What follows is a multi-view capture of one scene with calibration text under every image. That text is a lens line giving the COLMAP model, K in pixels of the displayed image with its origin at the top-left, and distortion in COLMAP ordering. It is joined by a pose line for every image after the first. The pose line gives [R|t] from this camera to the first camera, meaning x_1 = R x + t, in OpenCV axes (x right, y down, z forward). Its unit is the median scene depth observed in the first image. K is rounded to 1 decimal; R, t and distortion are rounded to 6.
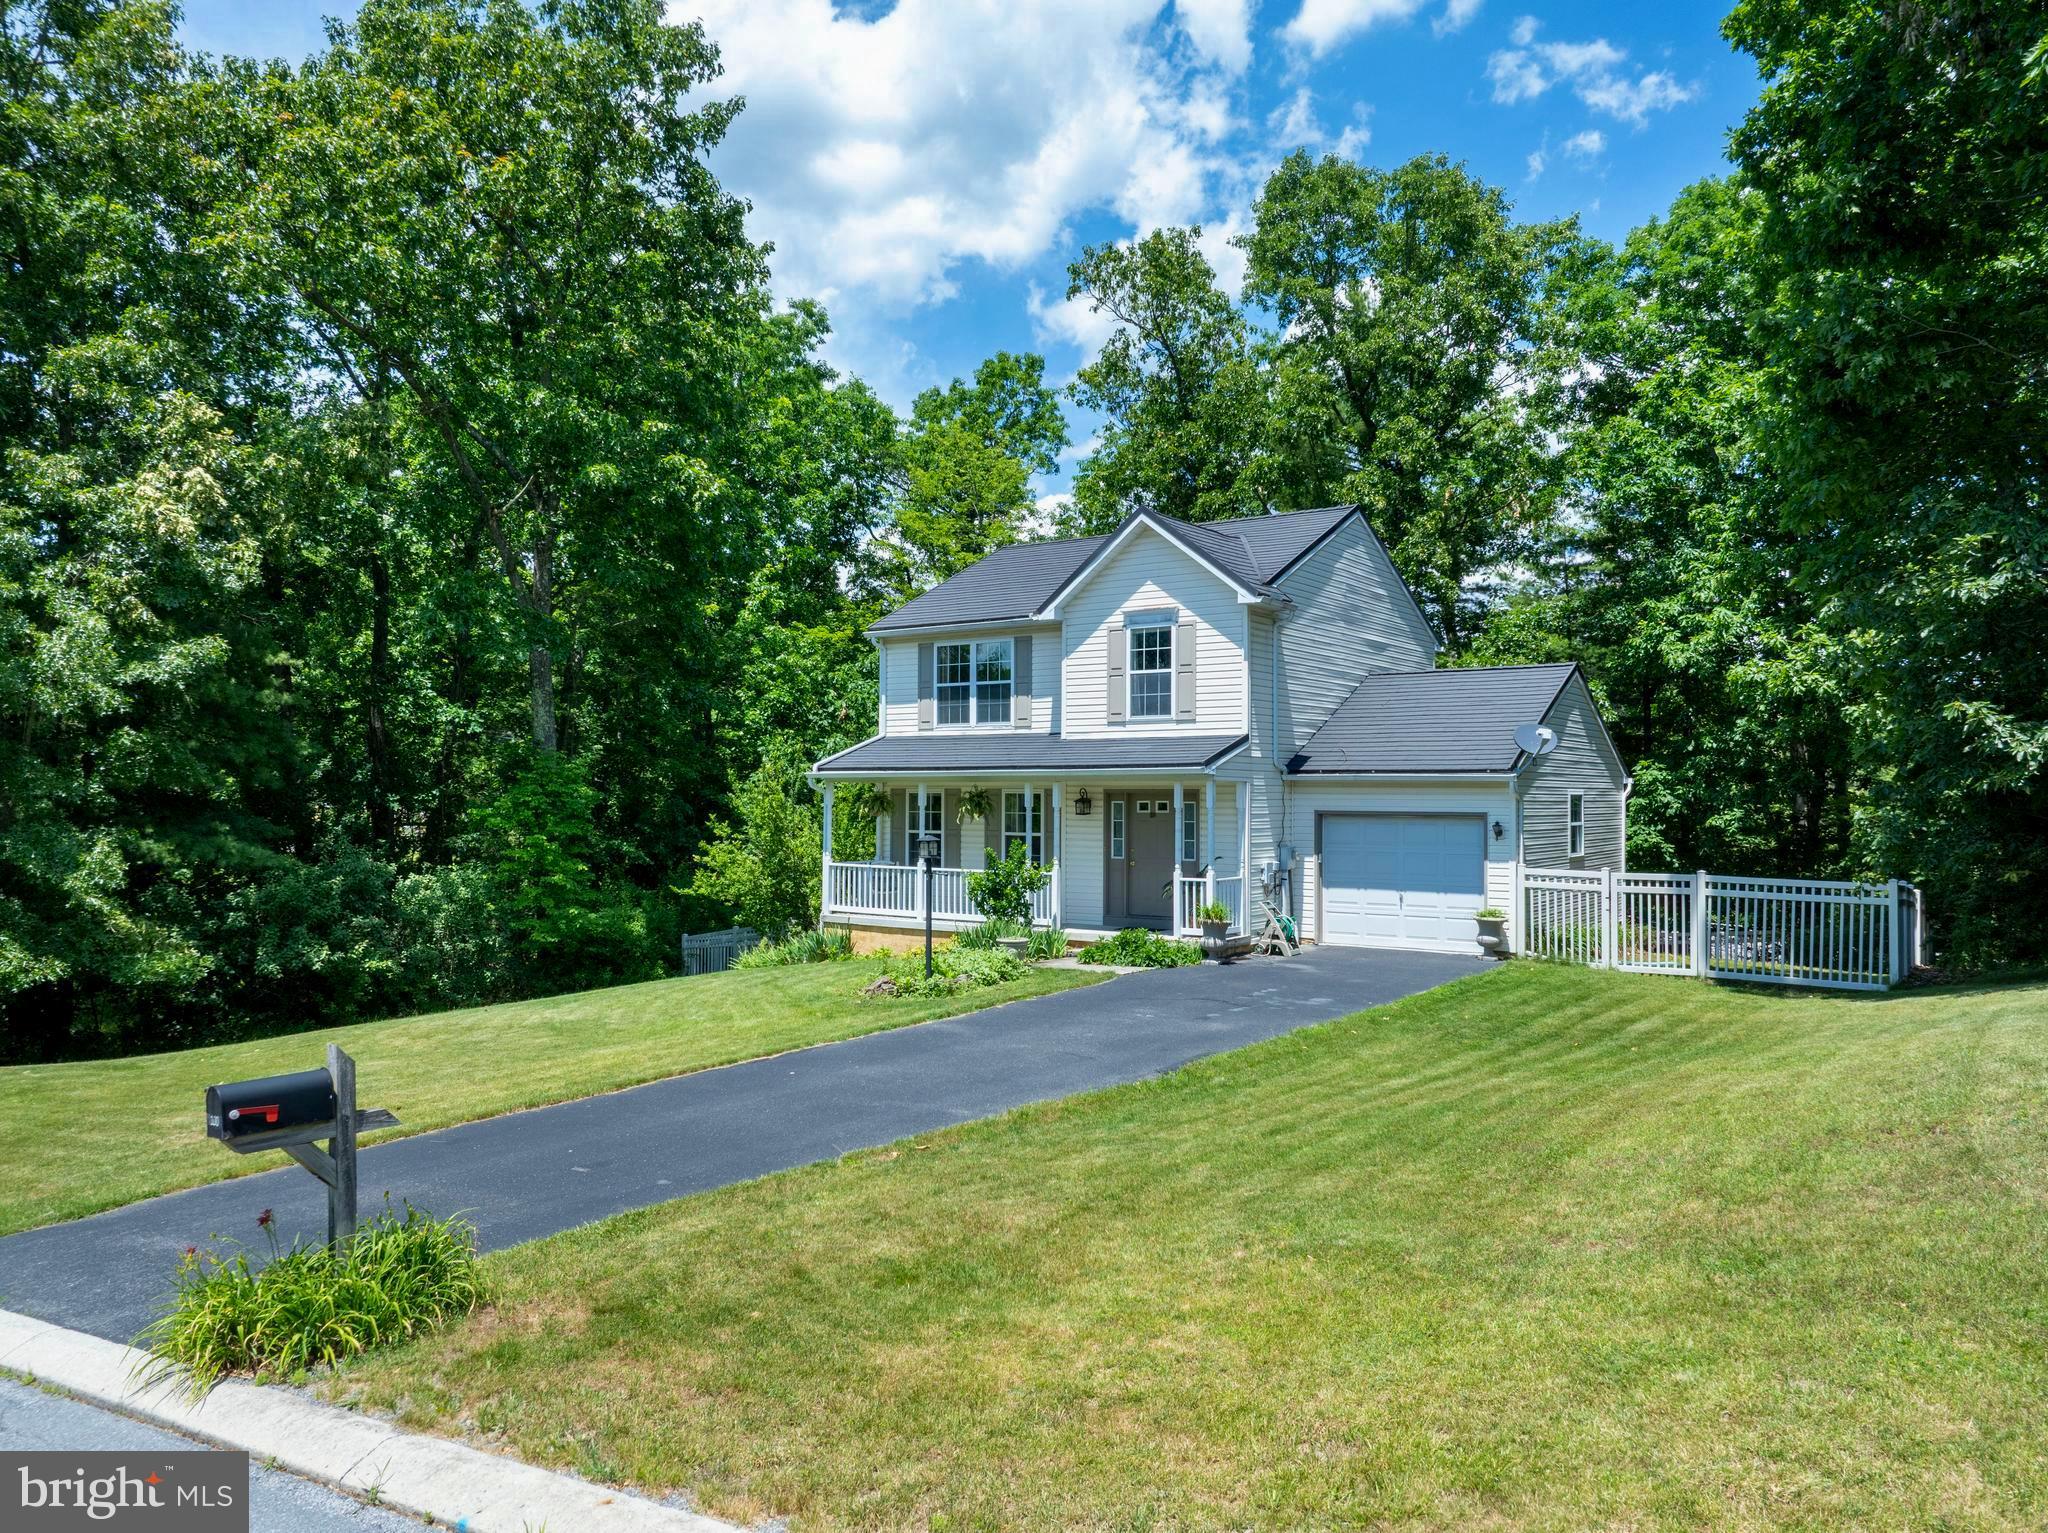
lens RADIAL K [[1448.4, 0, 1014.8], [0, 1448.4, 773.2], [0, 0, 1]] dist [-0.037631, 0.004002]
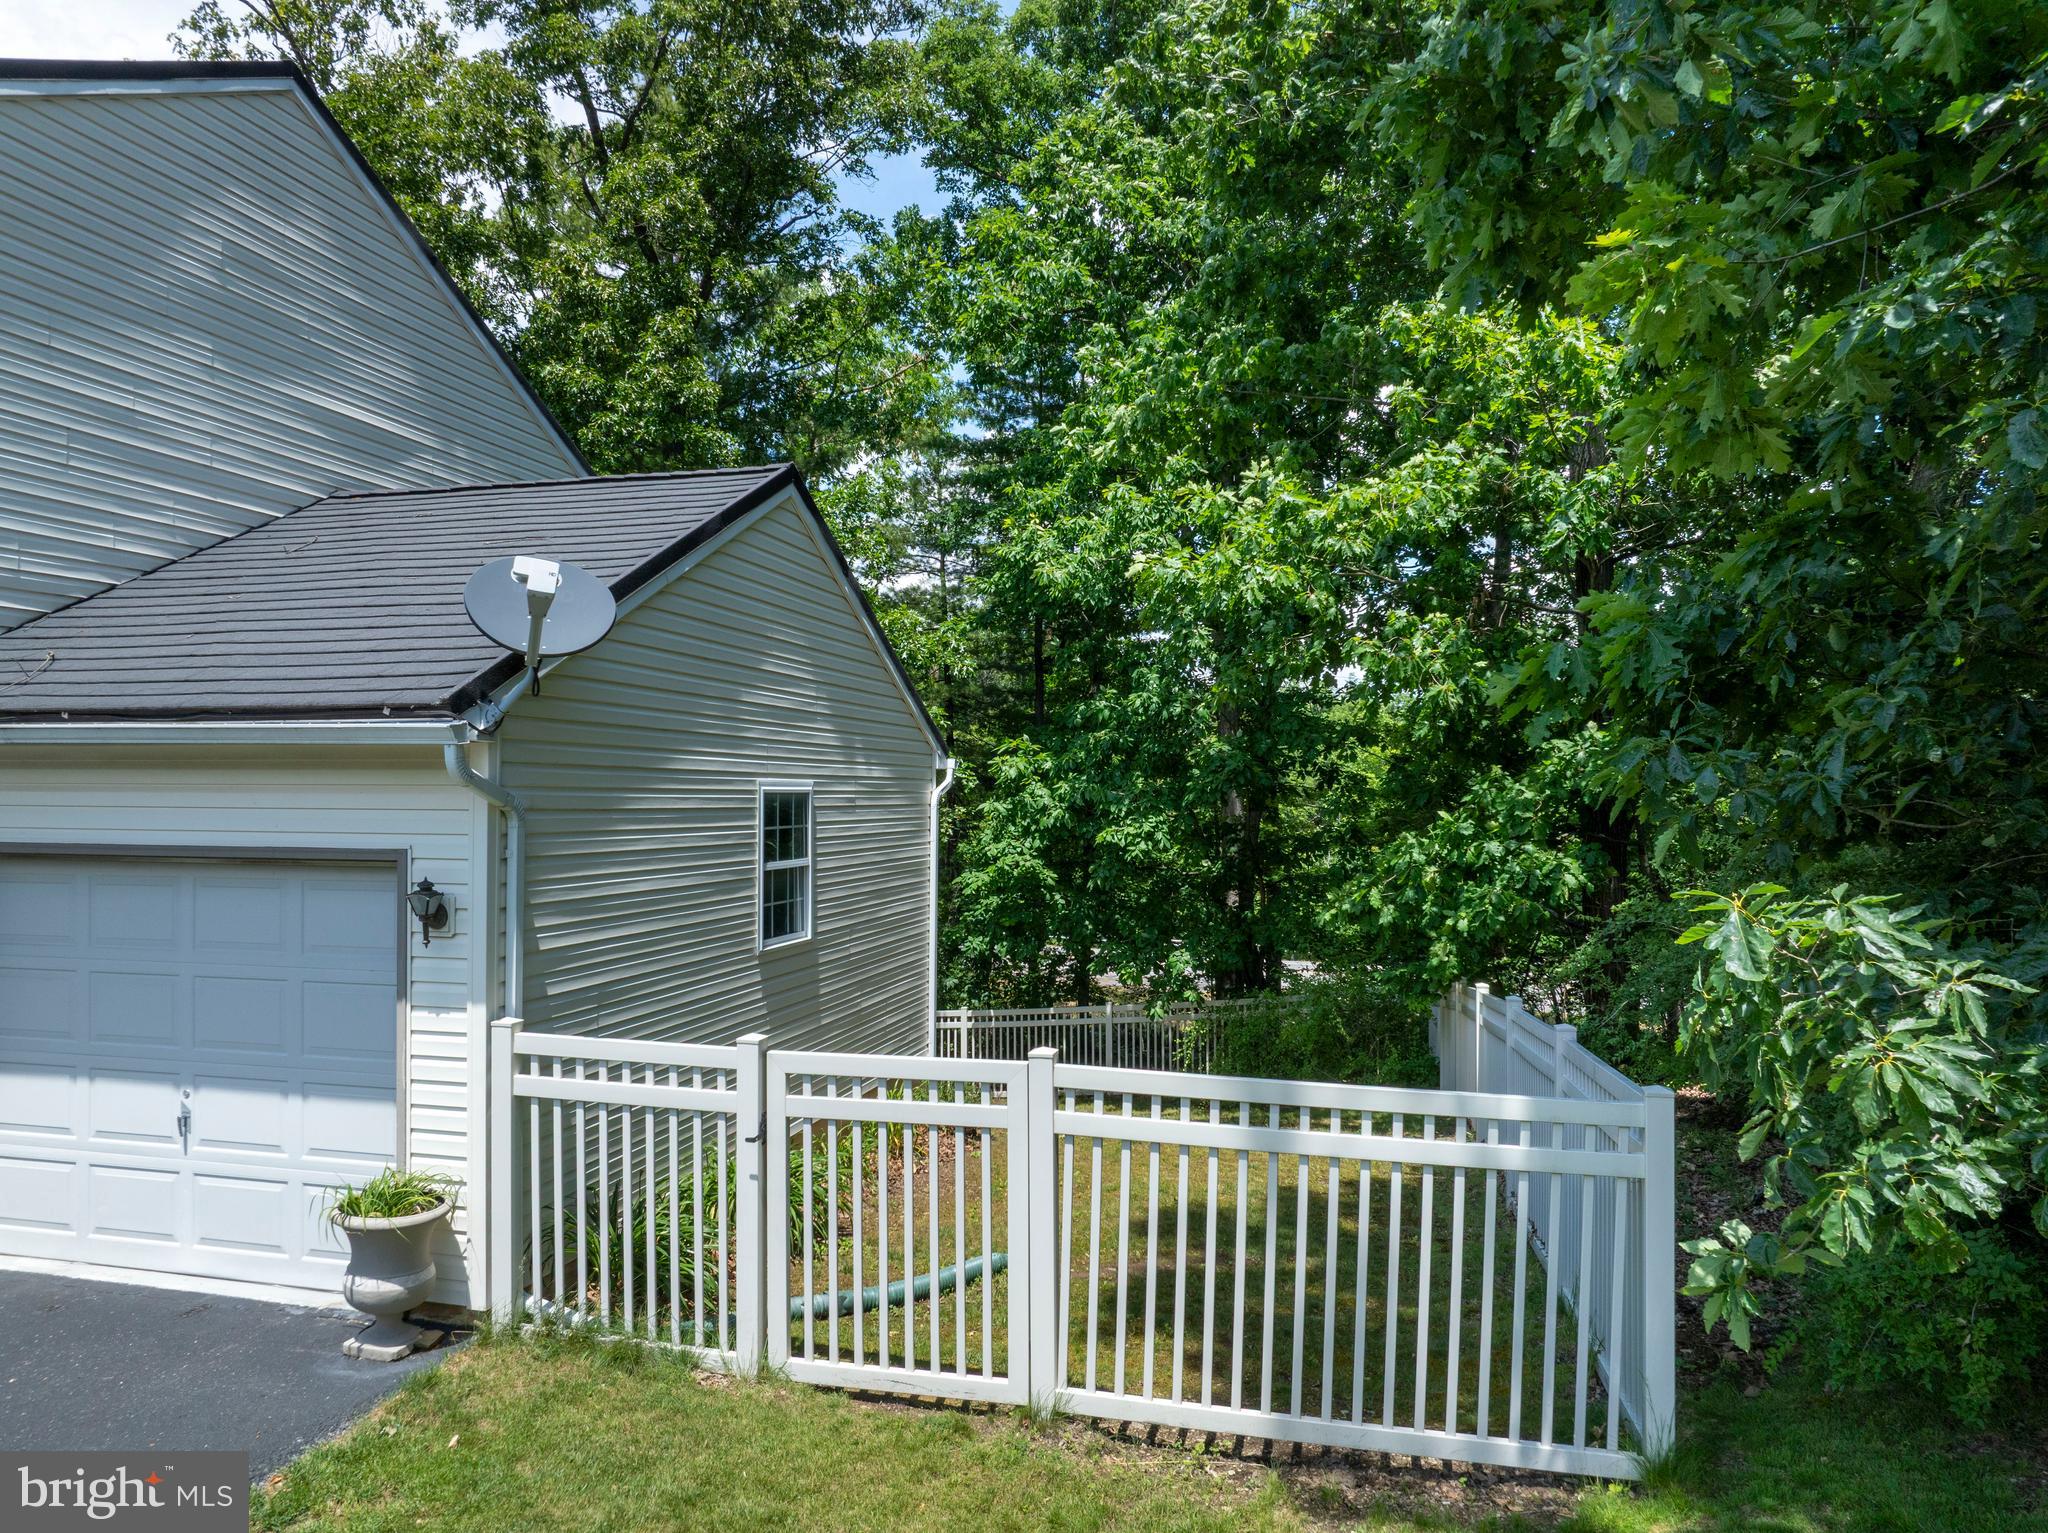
lens RADIAL K [[1448.4, 0, 1017.7], [0, 1448.4, 761.5], [0, 0, 1]] dist [-0.037631, 0.004002]
pose [[0.928122, 0.006548, 0.372219, 0.311204], [-0.002890, 0.999942, -0.010386, 0.010585], [-0.372266, 0.008564, 0.928087, 0.622644]]
